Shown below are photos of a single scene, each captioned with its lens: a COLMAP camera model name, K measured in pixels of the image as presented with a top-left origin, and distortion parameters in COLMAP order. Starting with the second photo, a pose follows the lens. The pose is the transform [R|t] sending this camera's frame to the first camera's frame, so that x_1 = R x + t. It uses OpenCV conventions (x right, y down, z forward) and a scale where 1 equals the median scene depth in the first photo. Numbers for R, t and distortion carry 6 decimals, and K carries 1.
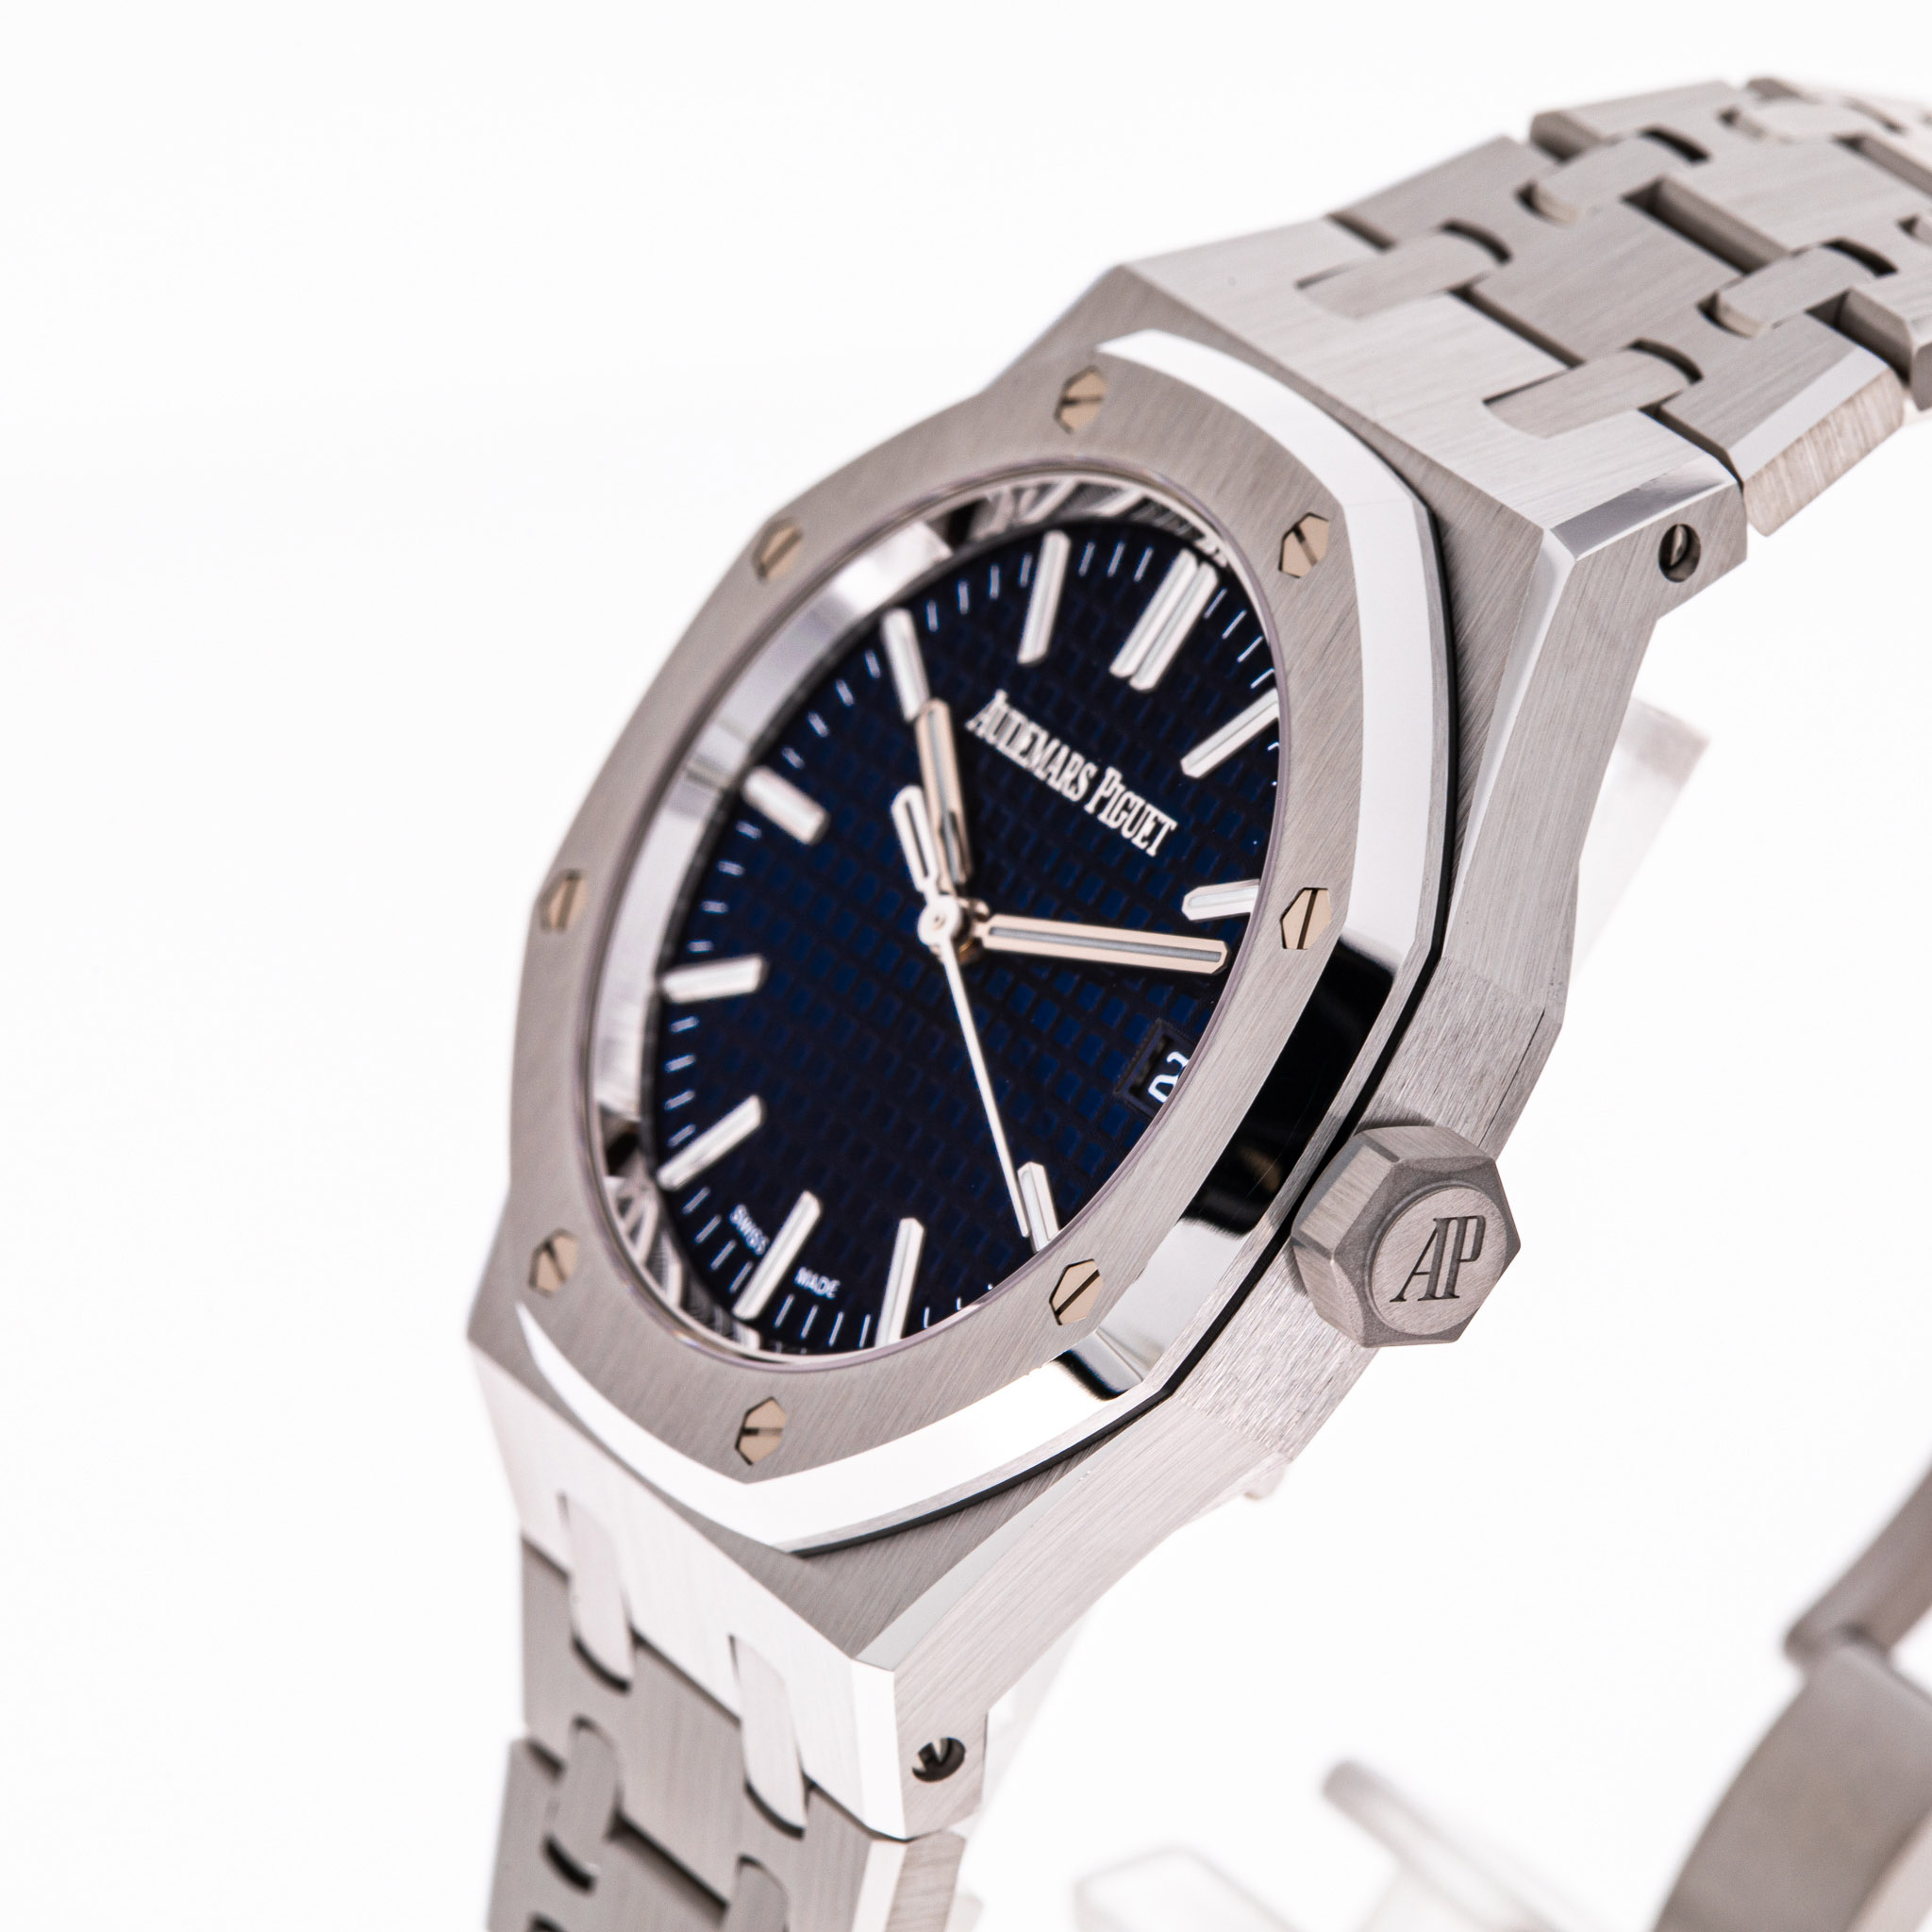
lens RADIAL K [[12796.3, 0, 937.0], [0, 12796.3, 881.3], [0, 0, 1]] dist [0.661456, 0.000000]
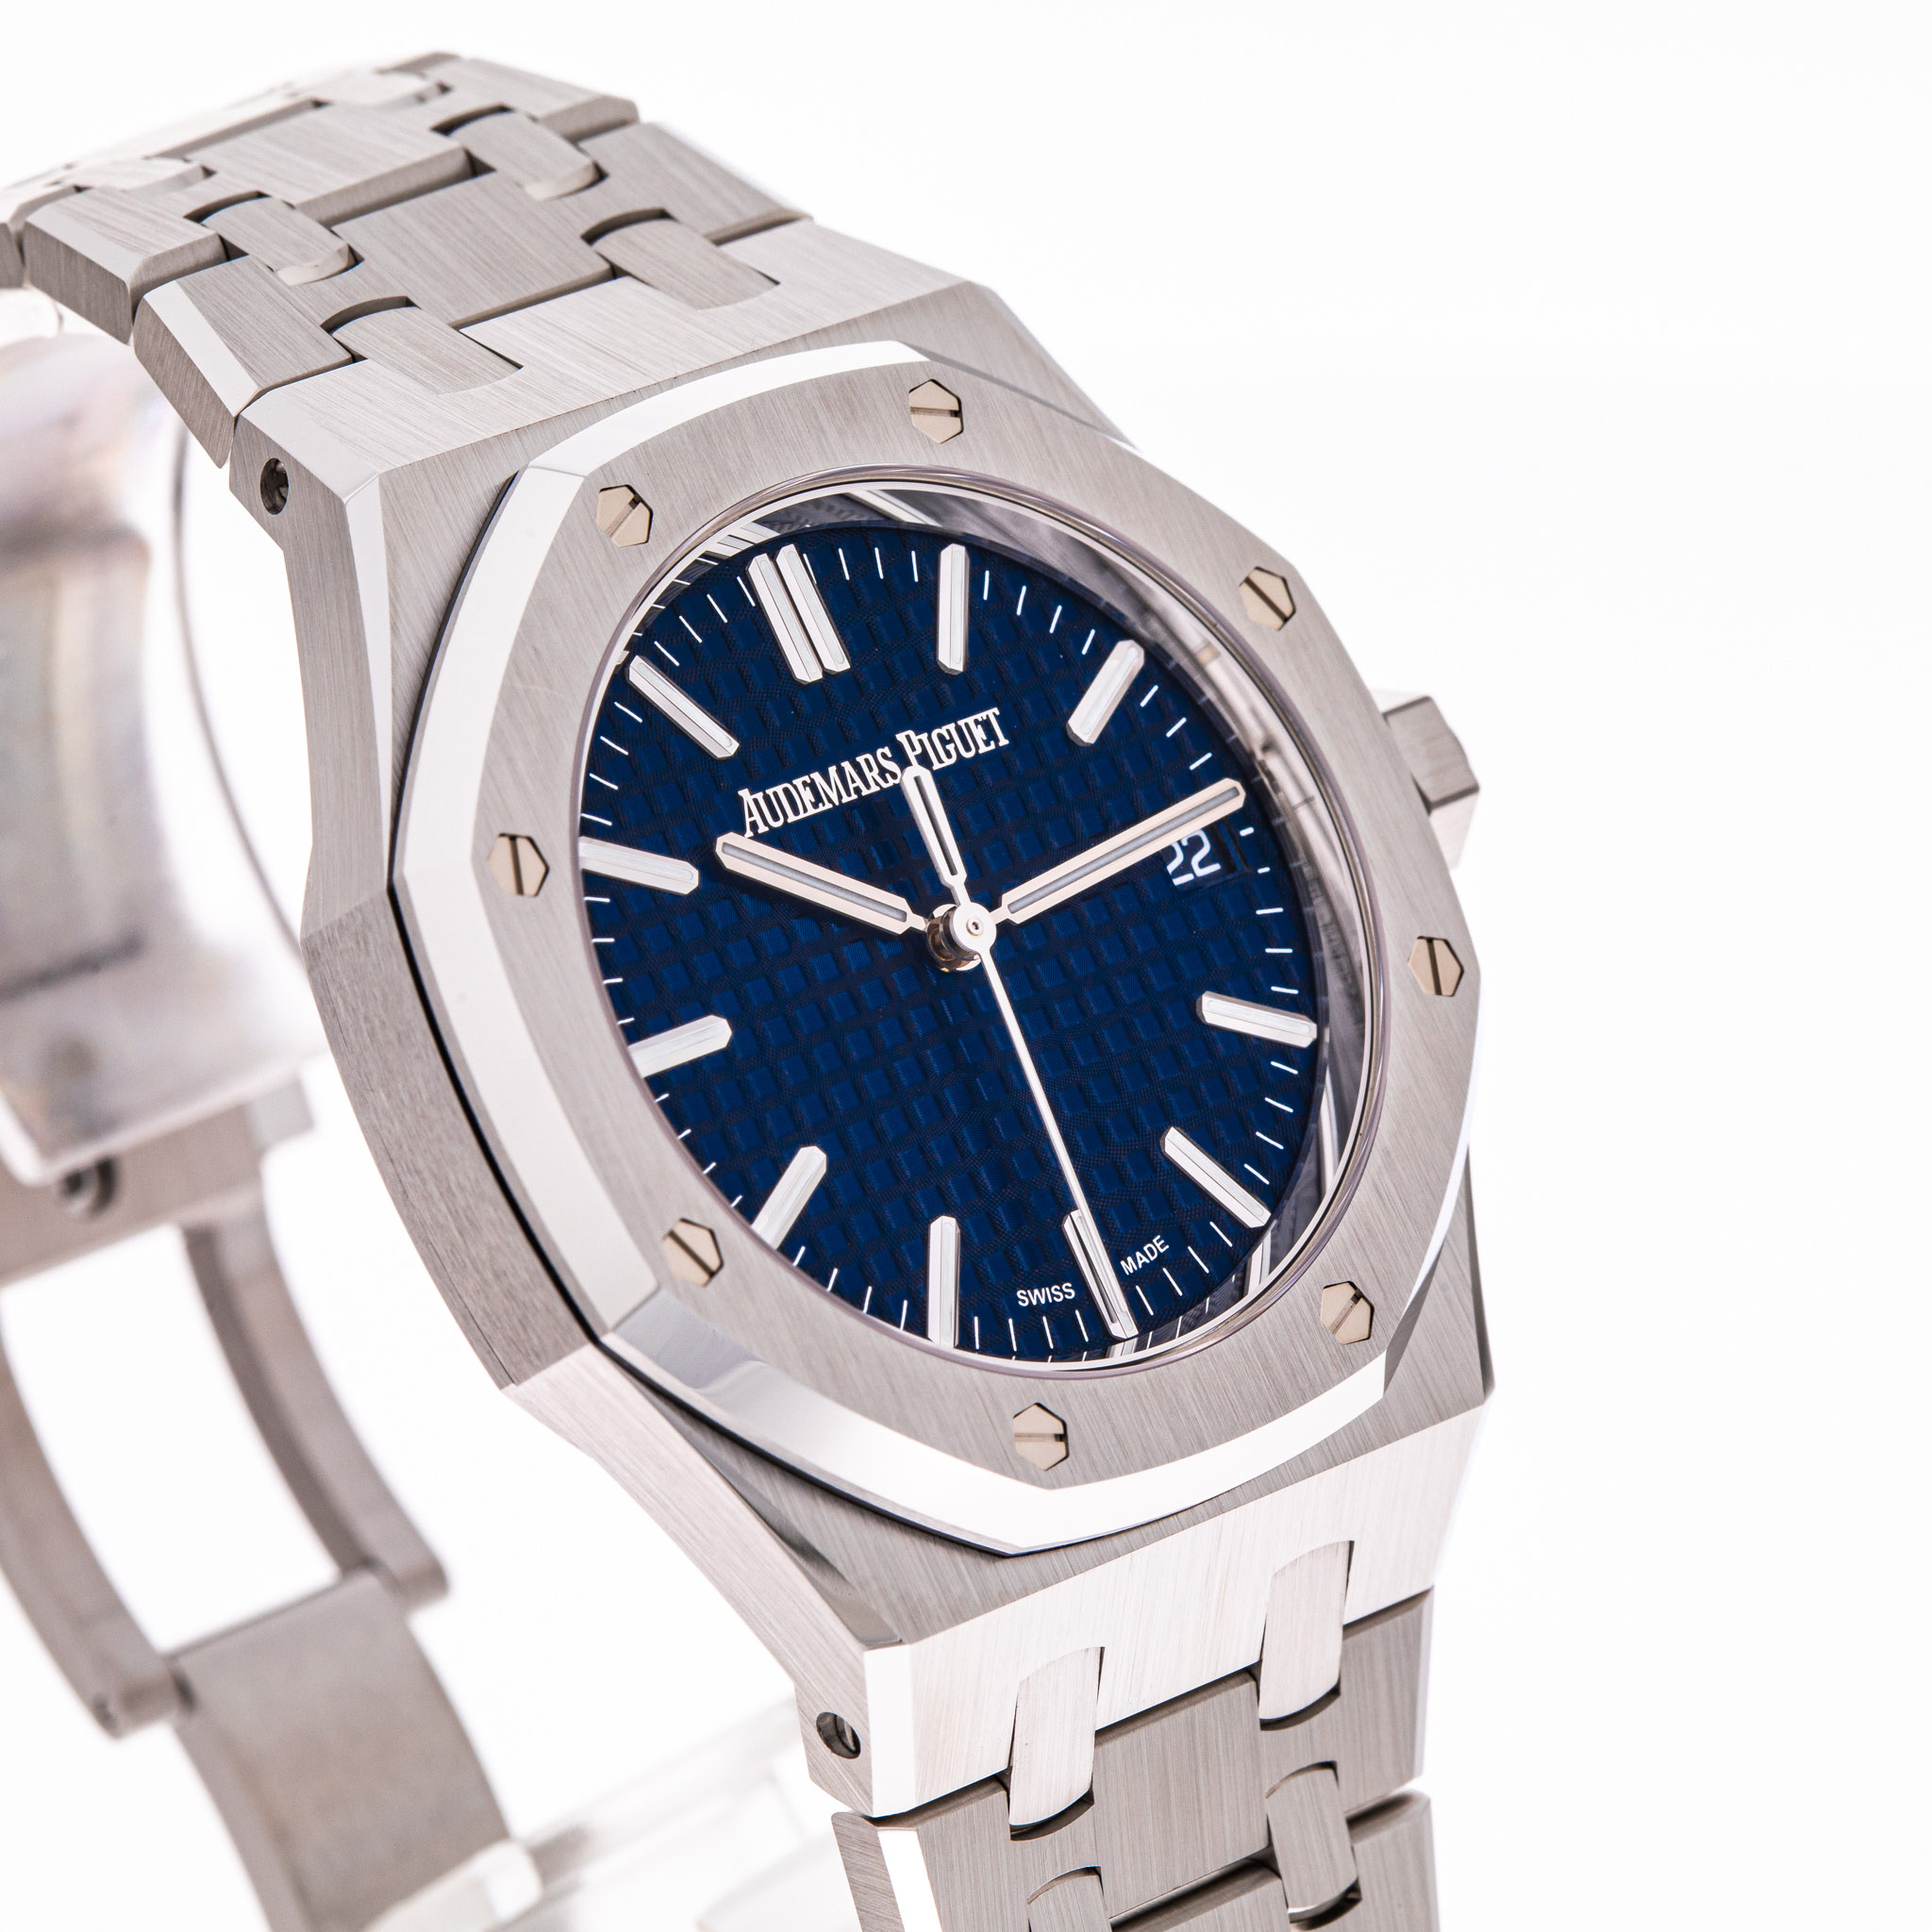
lens RADIAL K [[12796.3, 0, 959.3], [0, 12796.3, 960.1], [0, 0, 1]] dist [0.661456, 0.000000]
pose [[-0.199325, -0.393481, 0.897464, -0.920717], [0.426839, 0.789533, 0.440960, -0.447413], [-0.882087, 0.470967, 0.010579, 0.994047]]
